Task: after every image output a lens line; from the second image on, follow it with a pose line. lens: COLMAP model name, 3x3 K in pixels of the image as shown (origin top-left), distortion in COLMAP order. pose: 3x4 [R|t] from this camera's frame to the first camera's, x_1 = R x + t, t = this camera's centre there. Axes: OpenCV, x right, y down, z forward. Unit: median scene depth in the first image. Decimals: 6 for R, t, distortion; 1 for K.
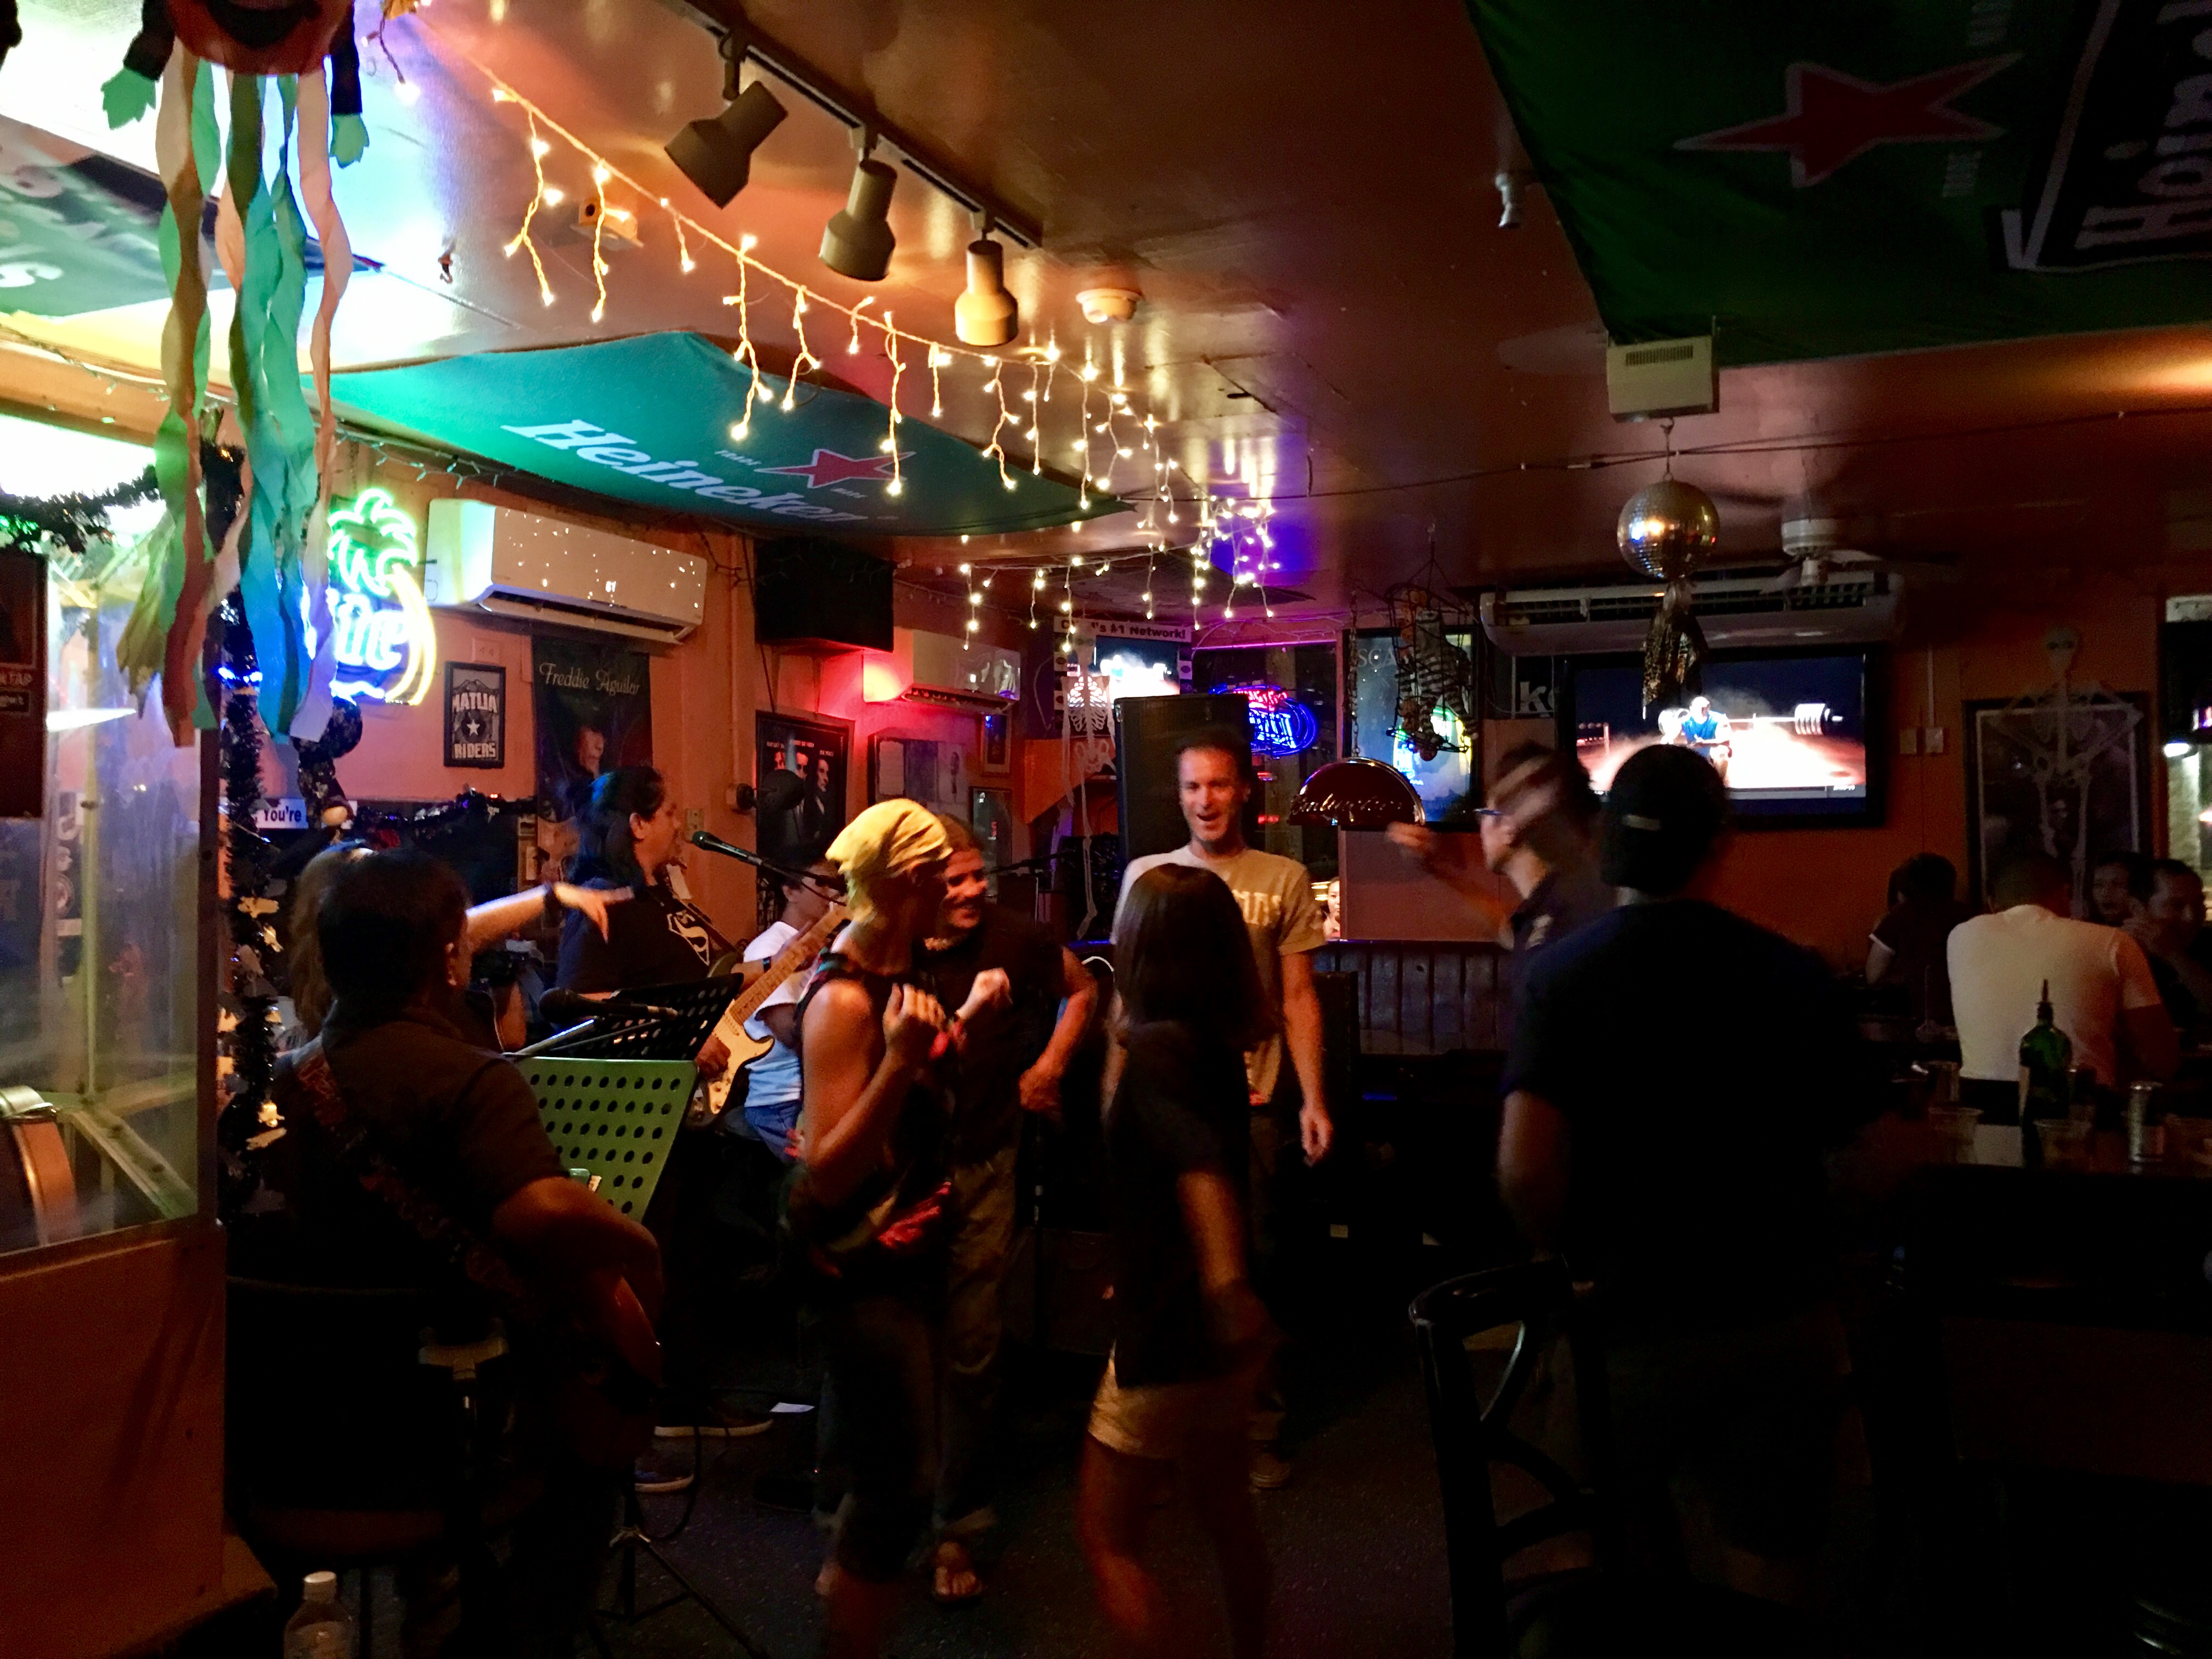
lens RADIAL K [[1856.3, 0, 1106.0], [0, 1856.3, 829.5], [0, 0, 1]] dist [0.033232, -0.000310]
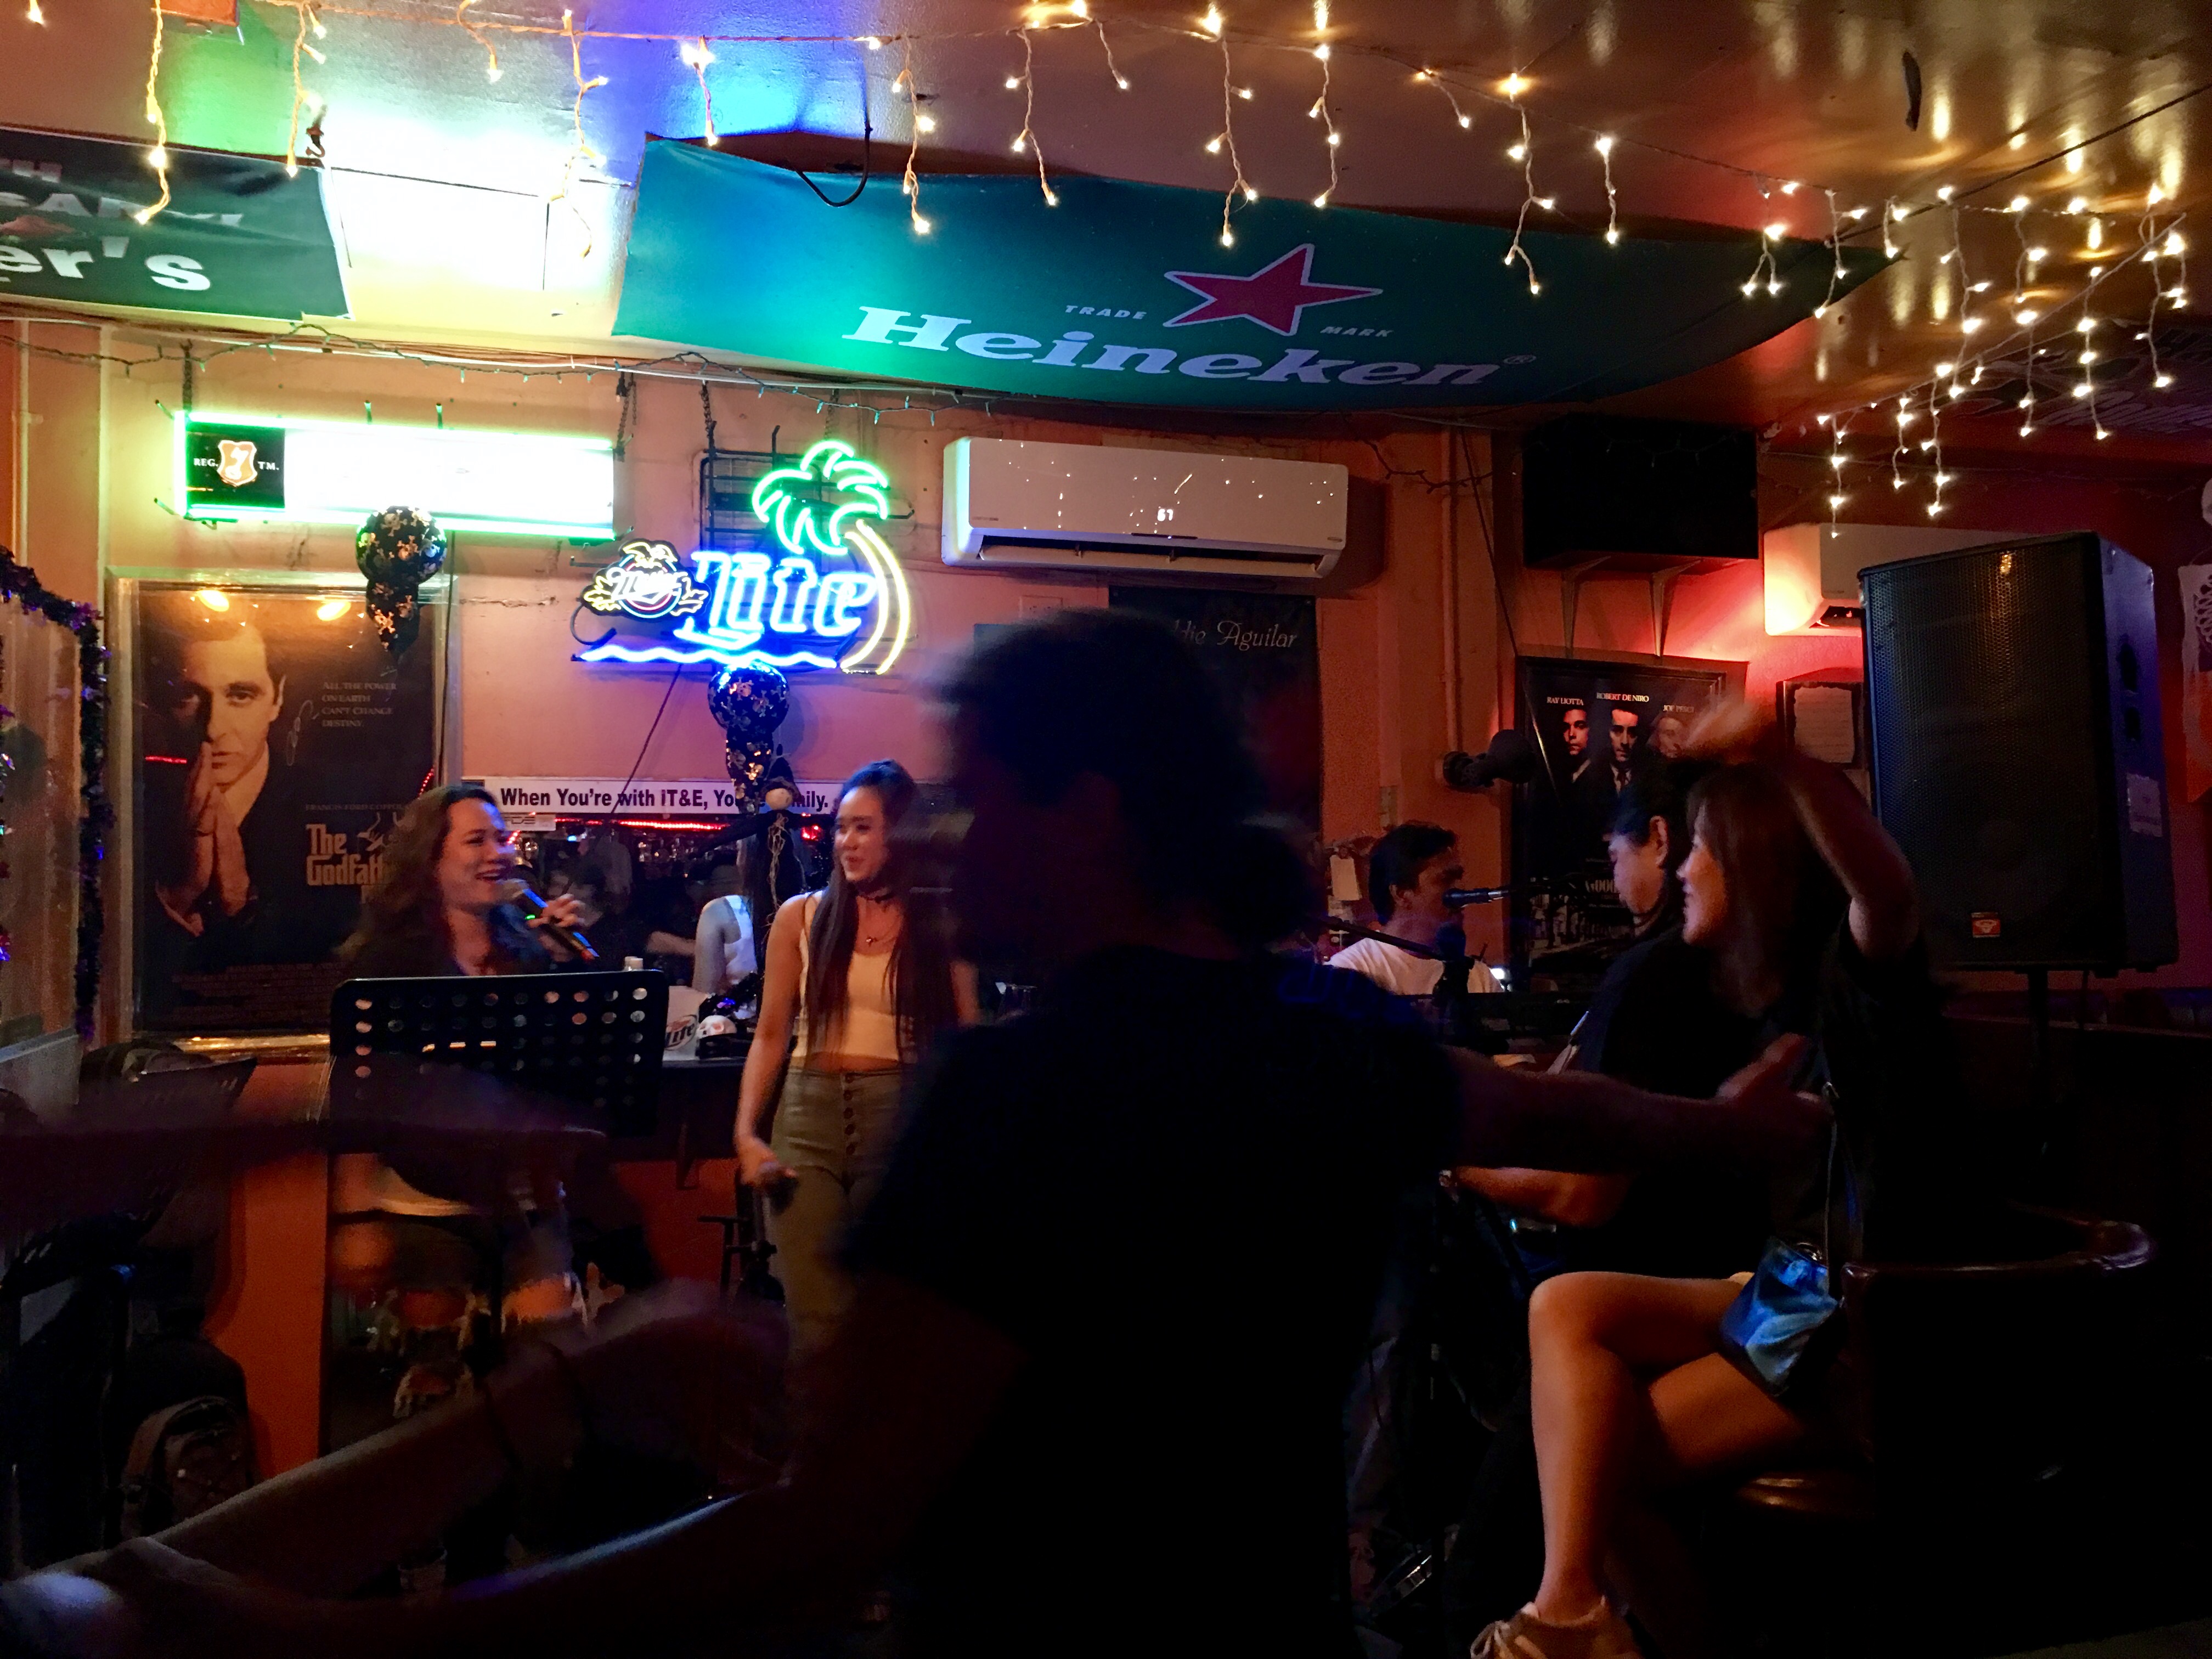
lens RADIAL K [[1856.3, 0, 1106.0], [0, 1856.3, 829.5], [0, 0, 1]] dist [0.033232, -0.000310]
pose [[0.647469, -0.027459, -0.761597, 0.379868], [0.013026, 0.999603, -0.024966, 0.031958], [0.761980, 0.006244, 0.647570, 0.507992]]
